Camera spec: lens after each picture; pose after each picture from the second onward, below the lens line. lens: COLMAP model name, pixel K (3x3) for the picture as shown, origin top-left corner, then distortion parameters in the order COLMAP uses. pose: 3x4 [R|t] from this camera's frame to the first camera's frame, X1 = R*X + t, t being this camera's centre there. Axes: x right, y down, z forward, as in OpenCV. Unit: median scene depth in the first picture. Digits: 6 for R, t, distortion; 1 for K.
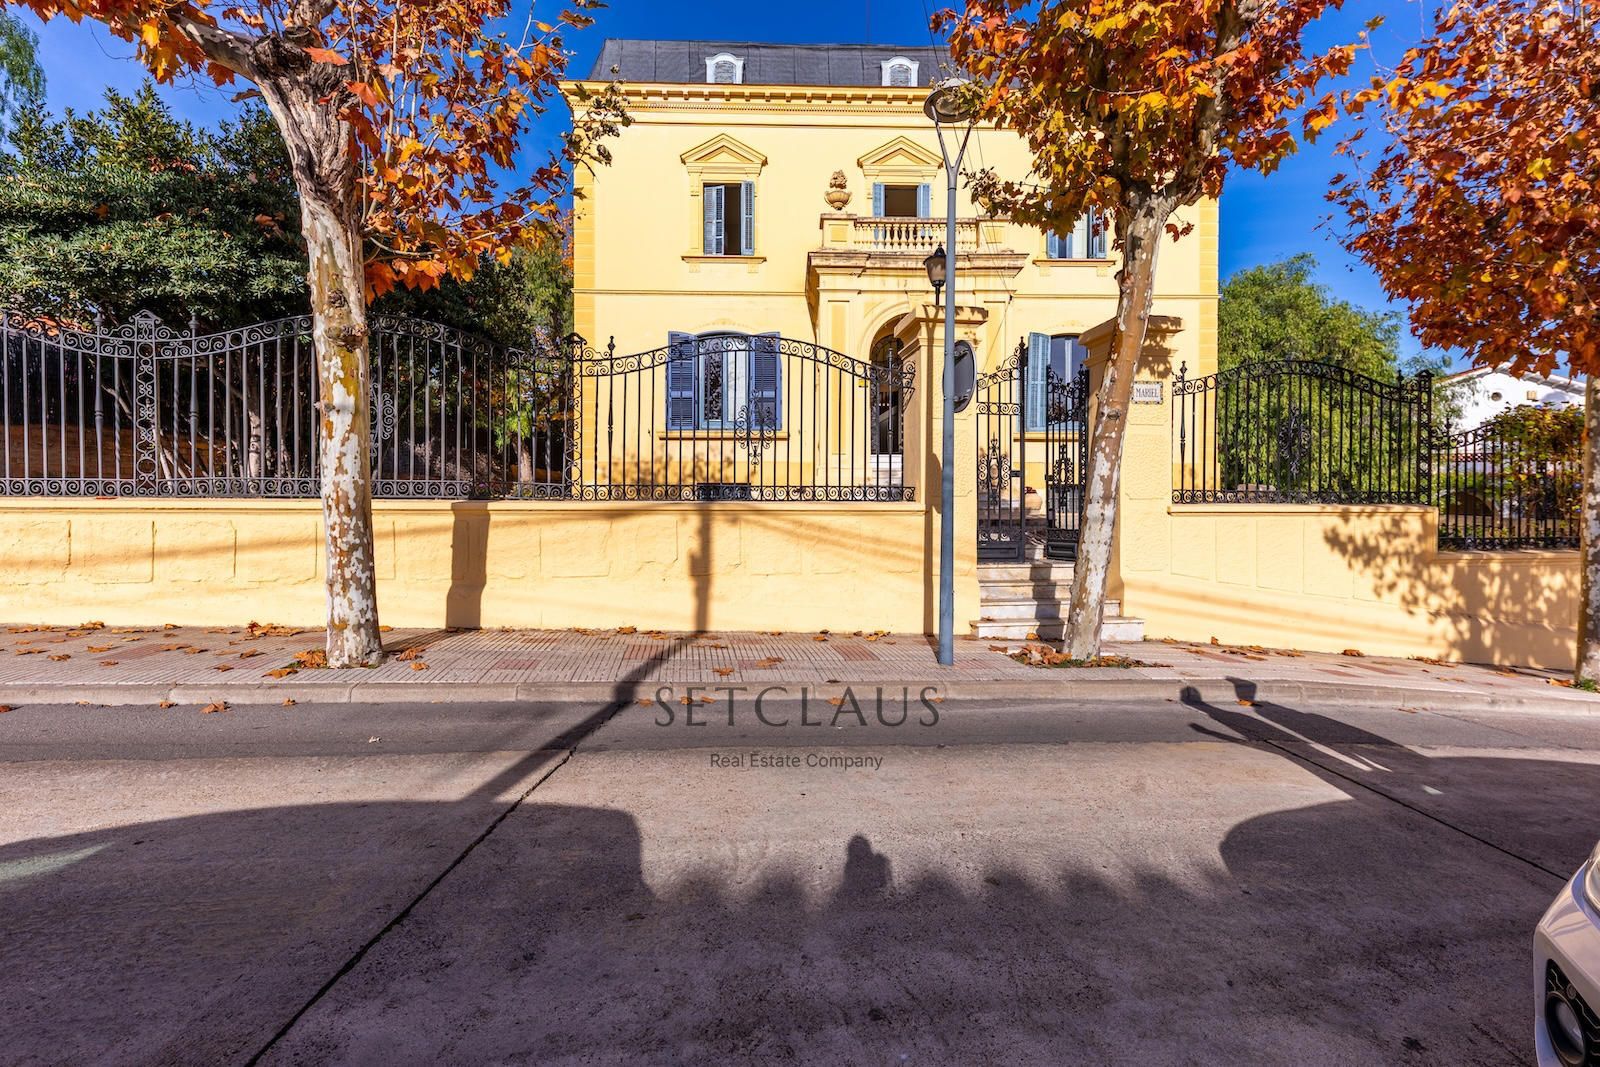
lens RADIAL K [[650.5, 0, 798.3], [0, 650.5, 517.8], [0, 0, 1]] dist [0.017718, -0.008470]
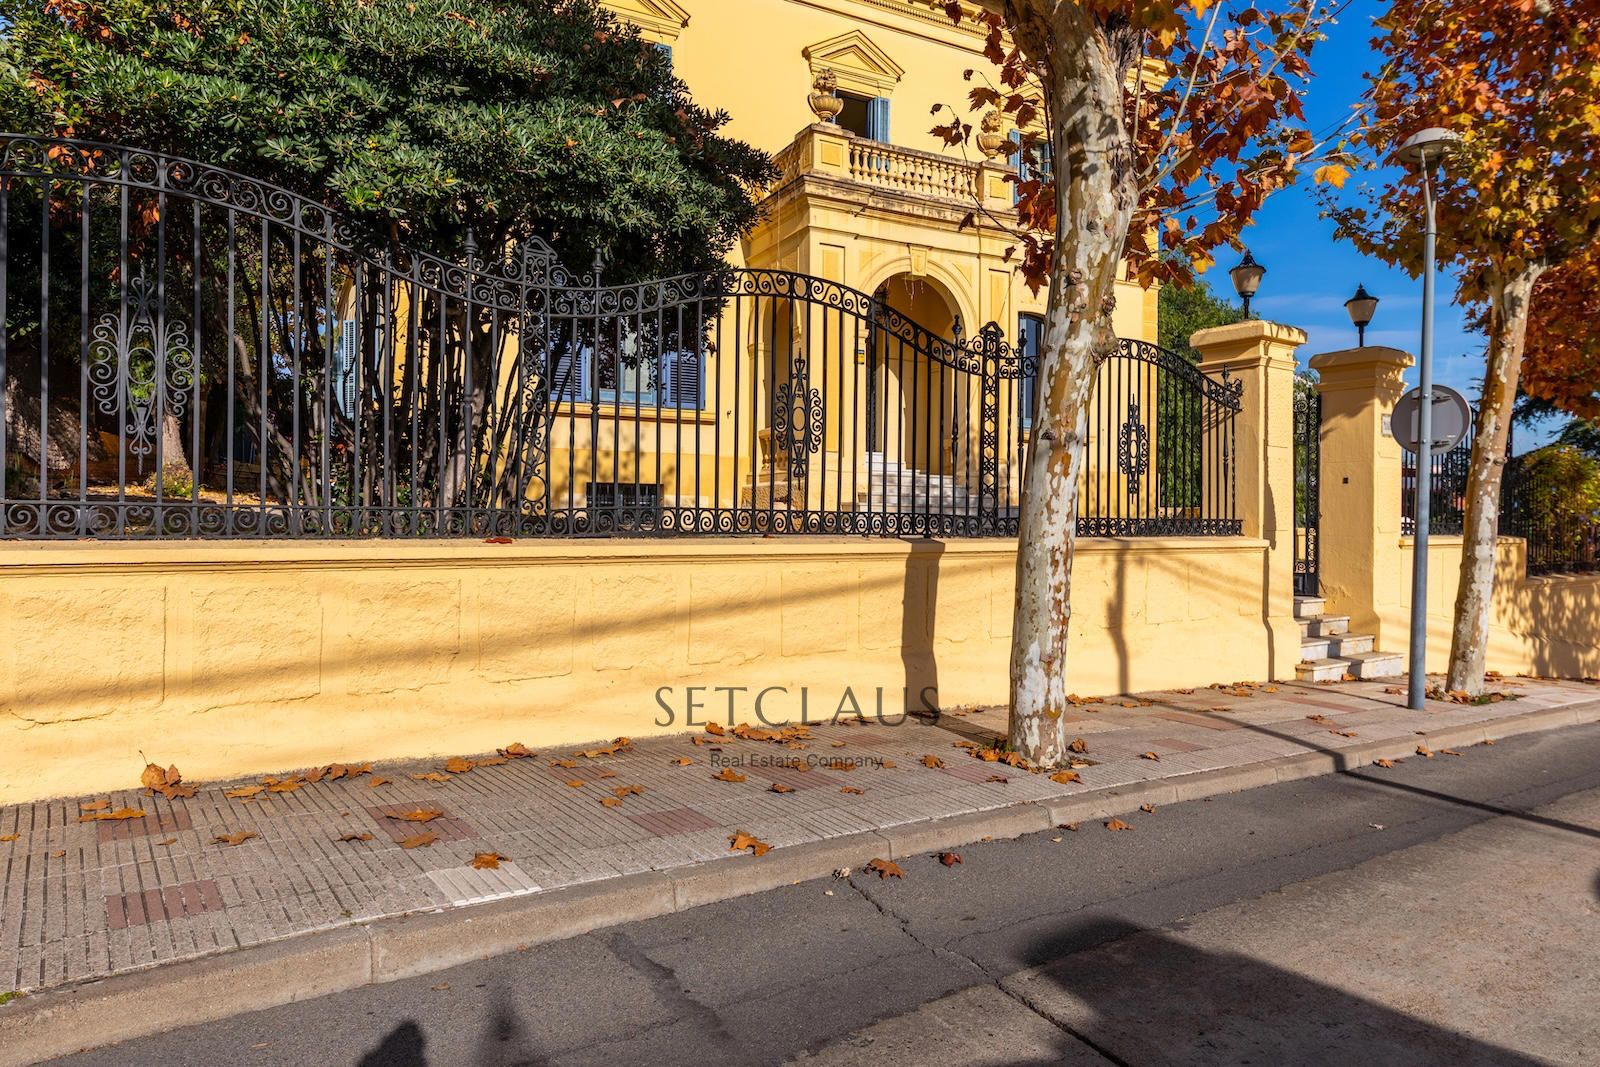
lens RADIAL K [[968.6, 0, 776.5], [0, 968.6, 516.4], [0, 0, 1]] dist [0.007736, -0.003774]
pose [[0.903437, 0.009095, 0.428624, -0.894970], [-0.008902, 0.999957, -0.002454, -0.039044], [-0.428628, -0.001598, 0.903480, 0.056767]]
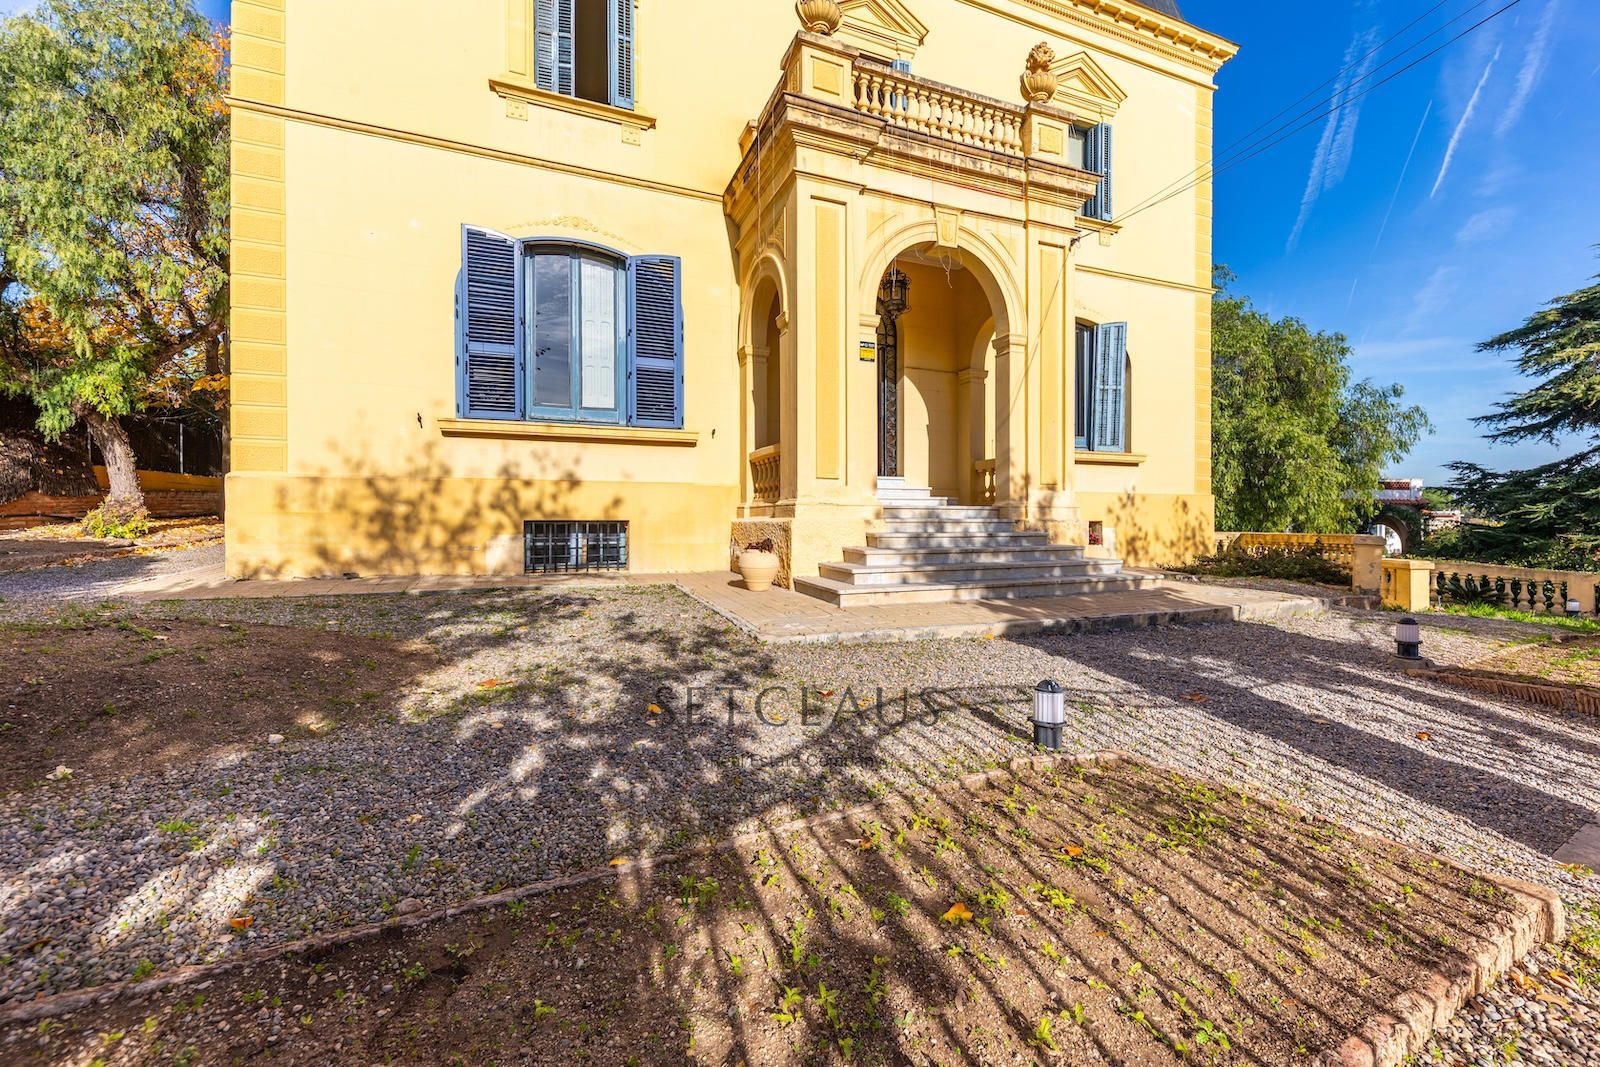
lens RADIAL K [[650.5, 0, 798.3], [0, 650.5, 517.8], [0, 0, 1]] dist [0.017718, -0.008470]
pose [[0.933342, 0.001092, 0.358988, -0.305047], [-0.001140, 0.999999, -0.000076, -0.124259], [-0.358987, -0.000339, 0.933342, 0.954147]]
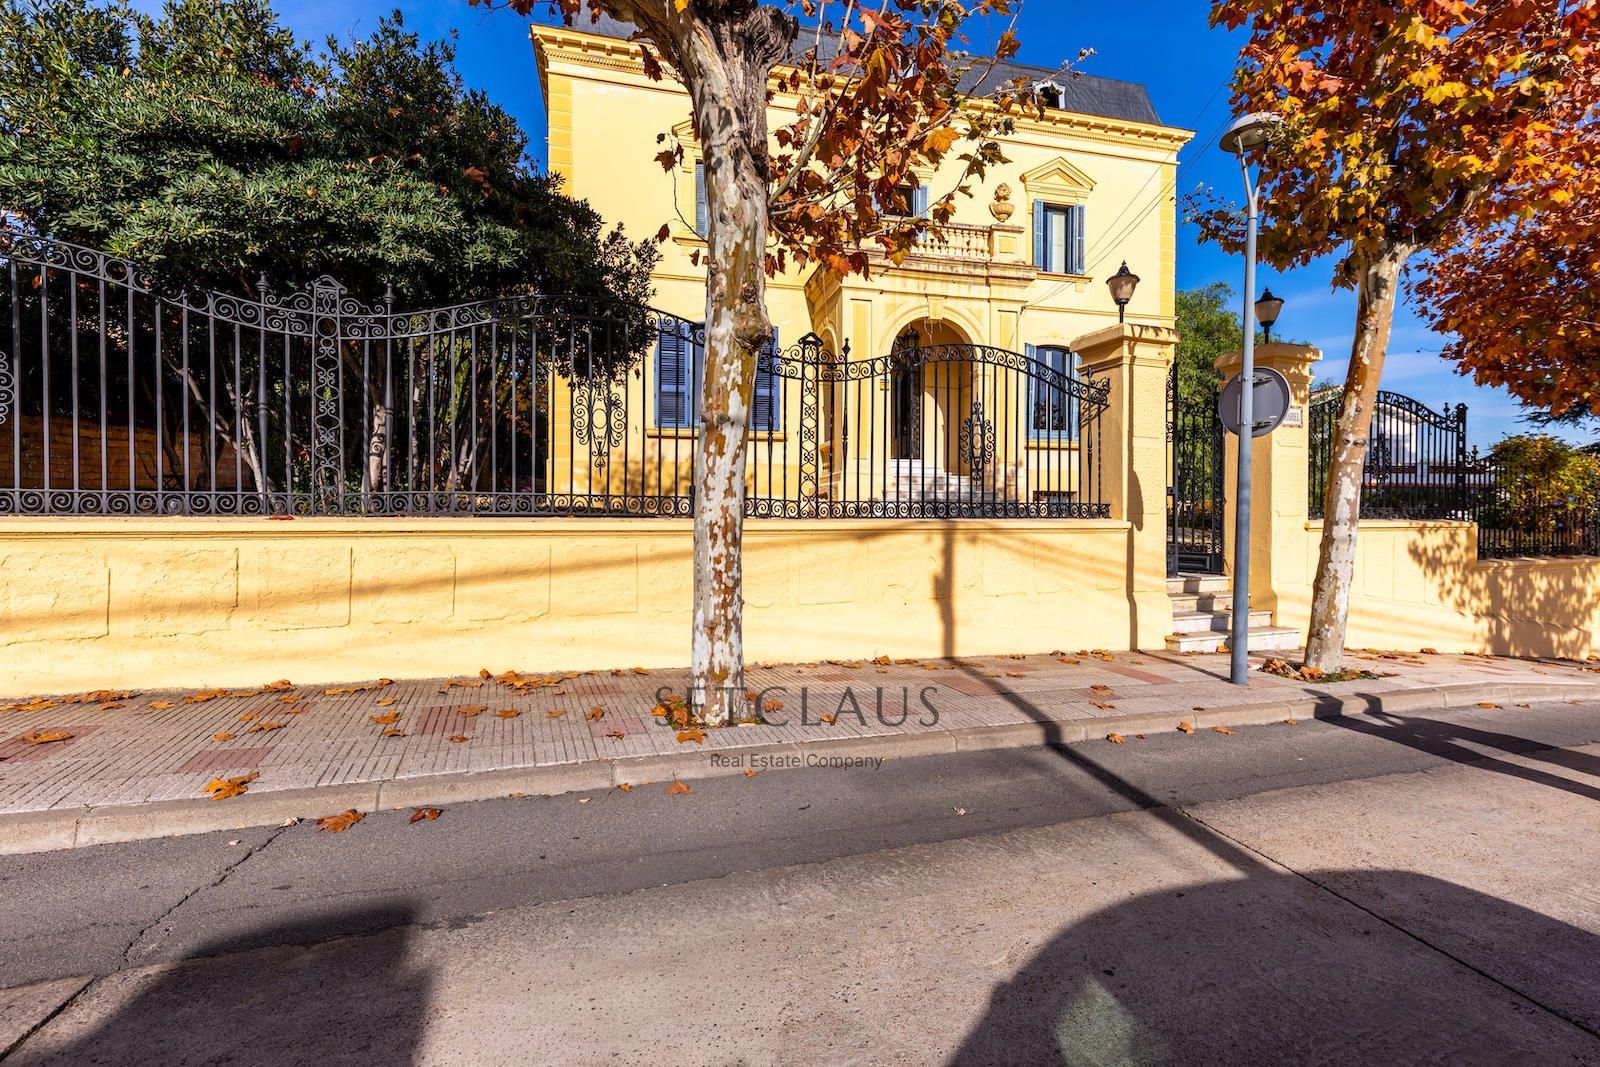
lens RADIAL K [[679.6, 0, 793.0], [0, 679.6, 517.5], [0, 0, 1]] dist [0.014853, -0.008268]
pose [[0.977871, 0.002015, 0.209198, -0.472940], [-0.002646, 0.999993, 0.002740, -0.025428], [-0.209191, -0.003233, 0.977869, 0.070124]]
